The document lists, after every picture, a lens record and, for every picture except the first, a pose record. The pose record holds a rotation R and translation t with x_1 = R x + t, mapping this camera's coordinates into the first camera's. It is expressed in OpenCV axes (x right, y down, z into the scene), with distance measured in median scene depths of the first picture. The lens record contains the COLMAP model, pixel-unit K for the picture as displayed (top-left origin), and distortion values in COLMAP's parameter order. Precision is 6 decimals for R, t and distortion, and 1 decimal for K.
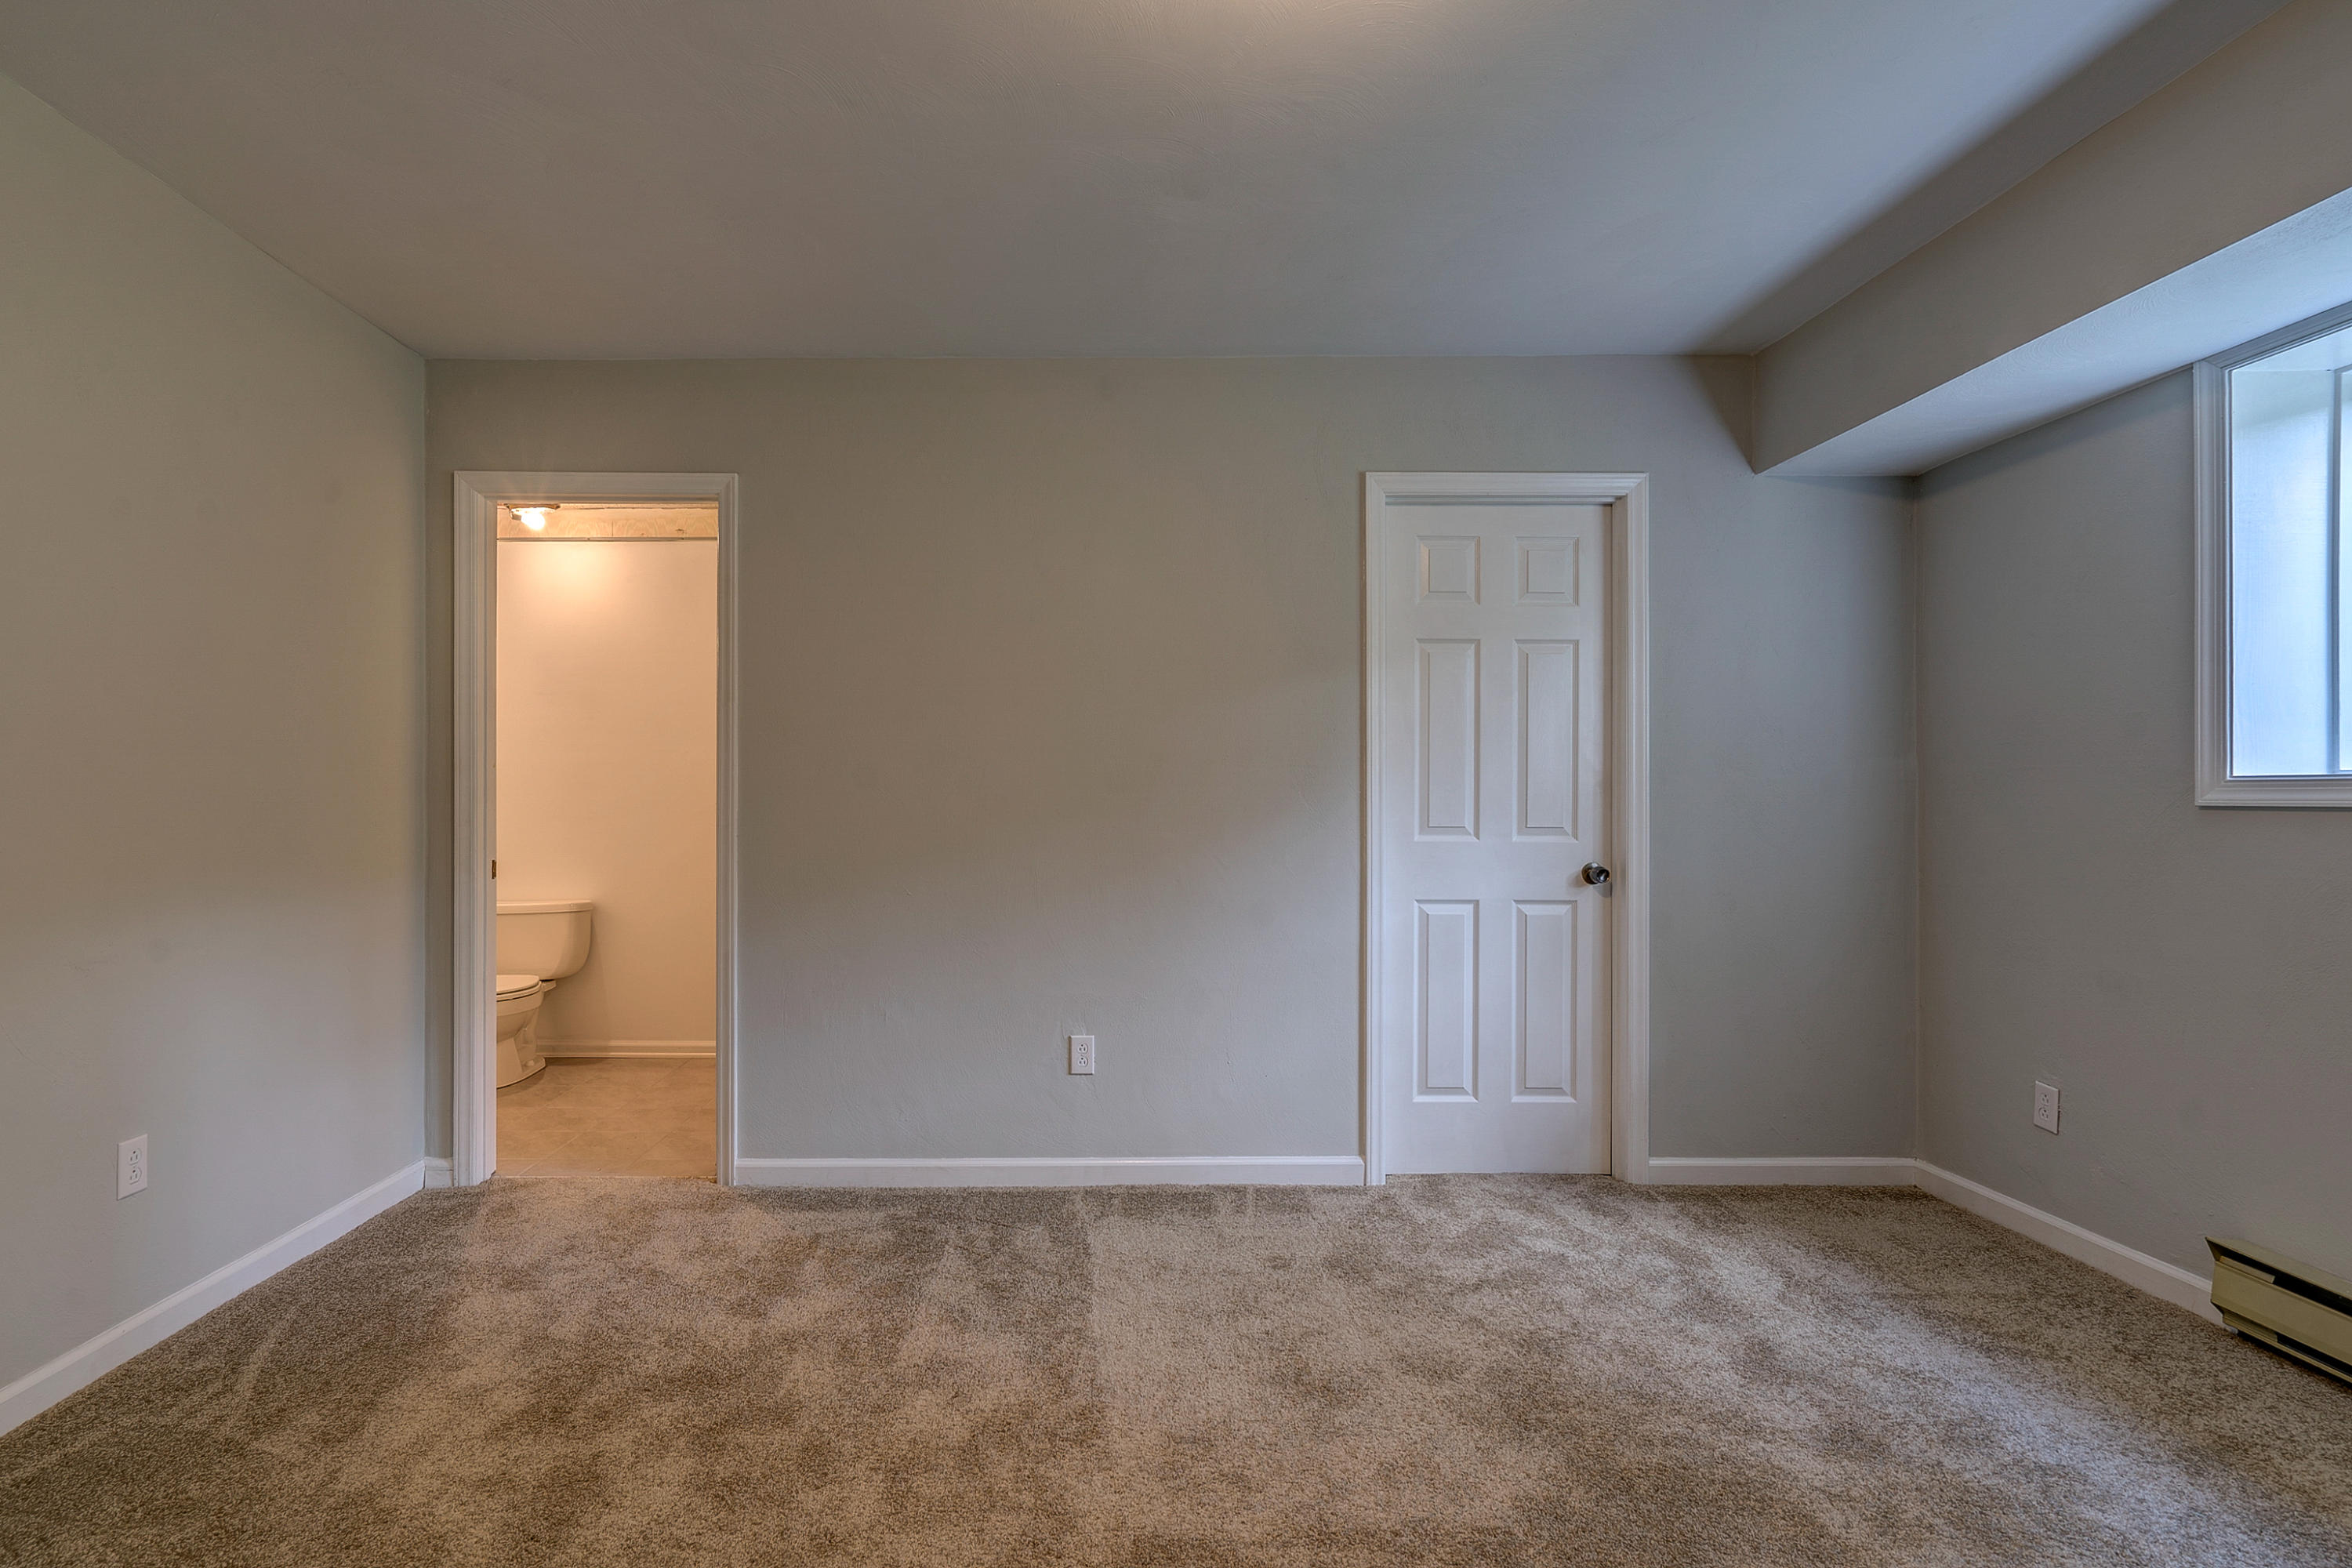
lens RADIAL K [[1191.5, 0, 1171.1], [0, 1191.5, 795.2], [0, 0, 1]] dist [-0.001470, 0.003332]
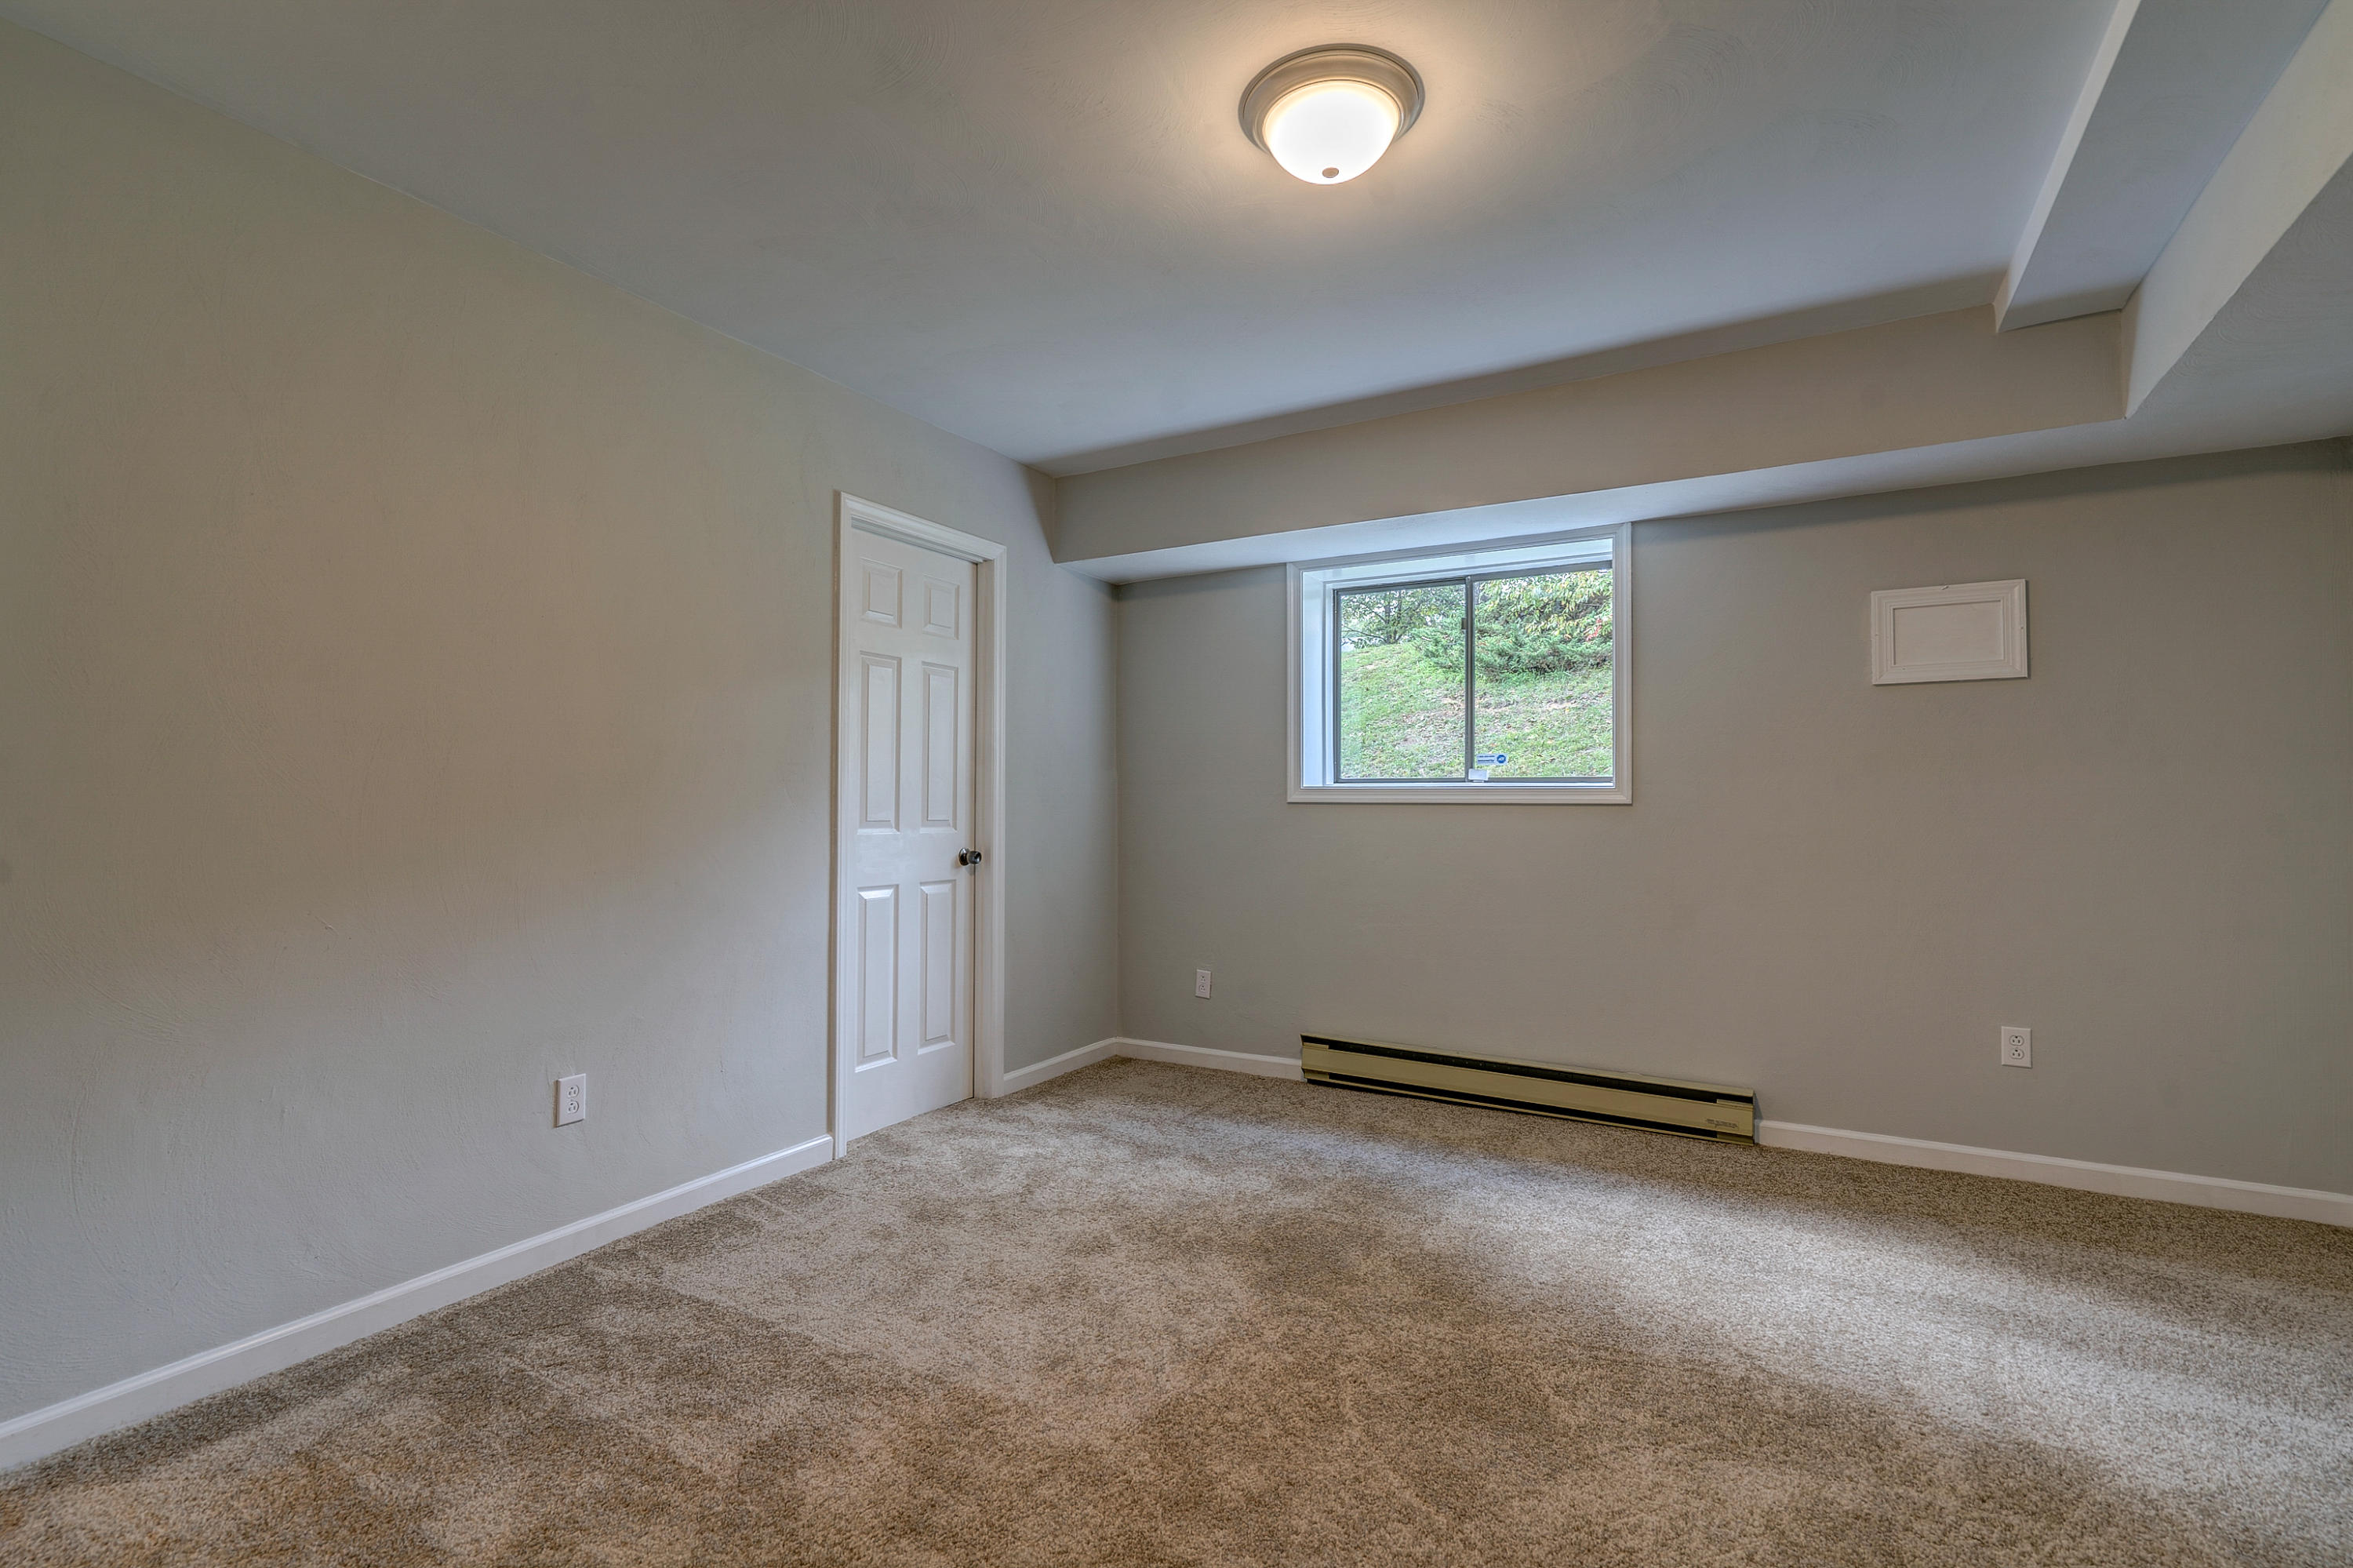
lens RADIAL K [[1096.2, 0, 1173.8], [0, 1096.2, 780.1], [0, 0, 1]] dist [0.002415, 0.003440]
pose [[0.482570, 0.019850, 0.875633, -0.578389], [-0.004088, 0.999783, -0.020412, 0.008631], [-0.875848, 0.006271, 0.482546, 0.273401]]
